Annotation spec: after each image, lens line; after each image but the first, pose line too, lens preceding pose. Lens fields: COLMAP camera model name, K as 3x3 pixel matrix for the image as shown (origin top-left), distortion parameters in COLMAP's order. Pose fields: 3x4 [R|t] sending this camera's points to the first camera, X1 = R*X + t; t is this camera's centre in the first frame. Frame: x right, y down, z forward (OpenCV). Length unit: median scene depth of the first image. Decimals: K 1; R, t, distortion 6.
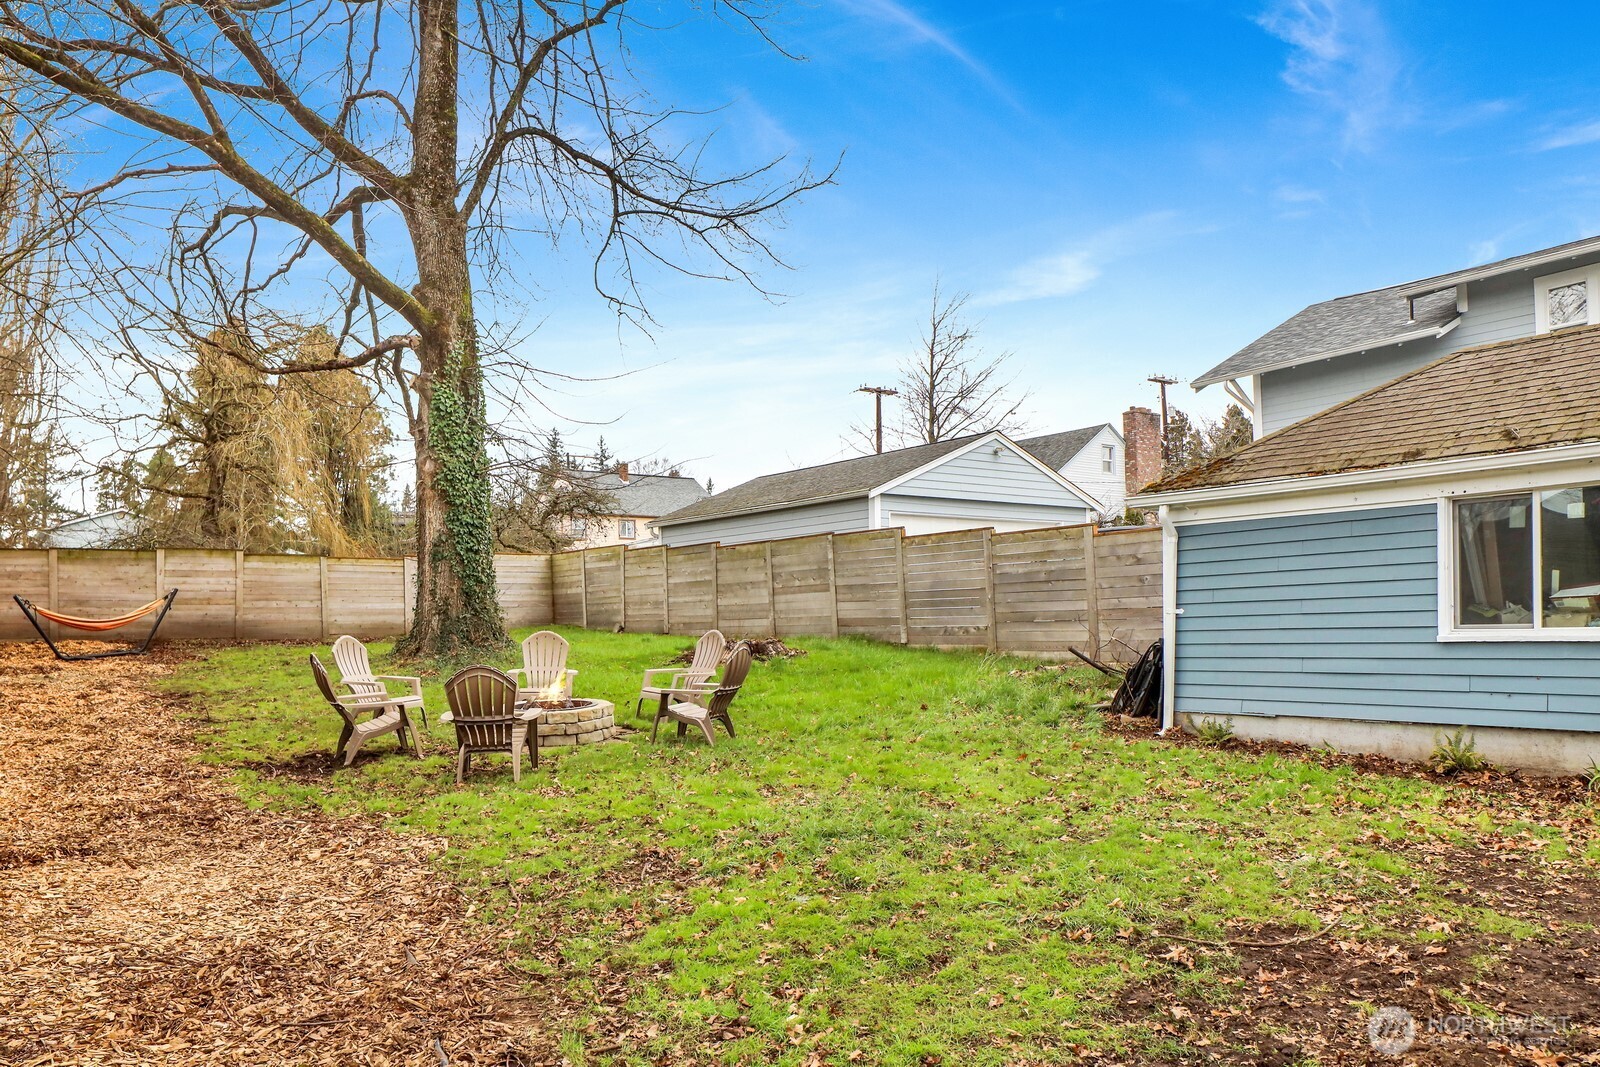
lens RADIAL K [[1128.5, 0, 798.6], [0, 1128.5, 629.0], [0, 0, 1]] dist [-0.001217, -0.002478]
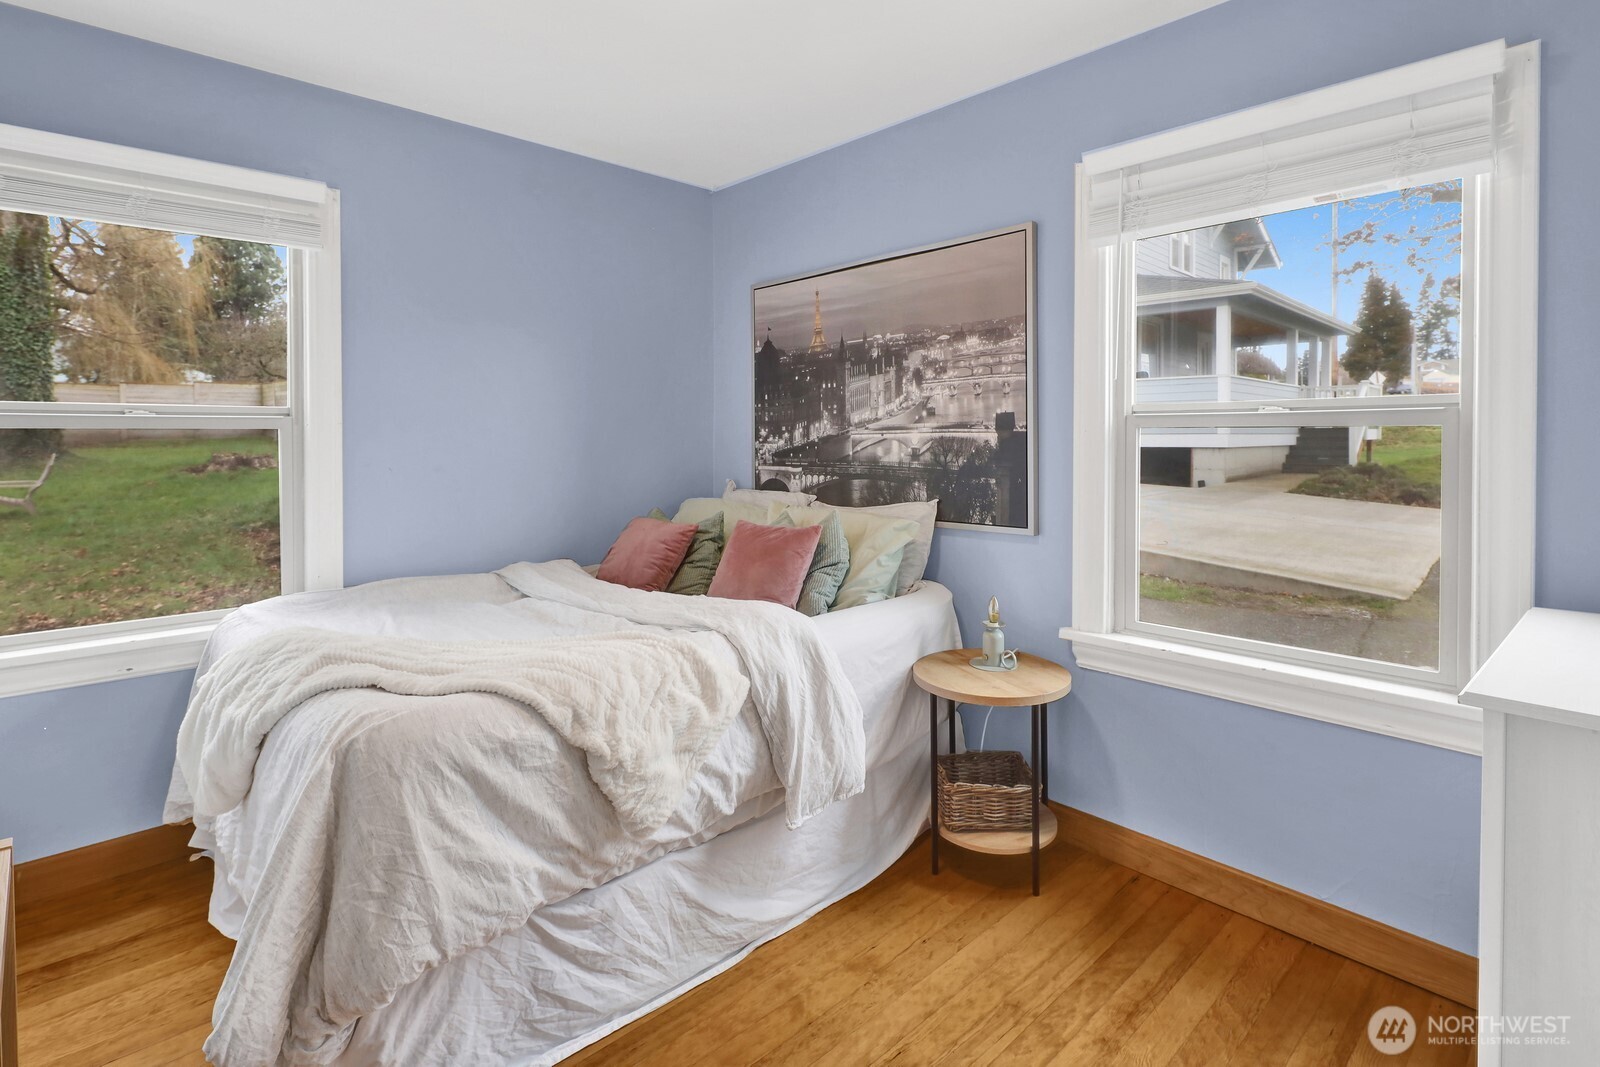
lens RADIAL K [[794.4, 0, 802.4], [0, 794.4, 447.4], [0, 0, 1]] dist [0.001864, 0.000394]
pose [[0.989089, 0.017671, 0.146257, 0.485692], [-0.019767, 0.999722, 0.012889, -0.026304], [-0.145989, -0.015640, 0.989163, -0.069825]]
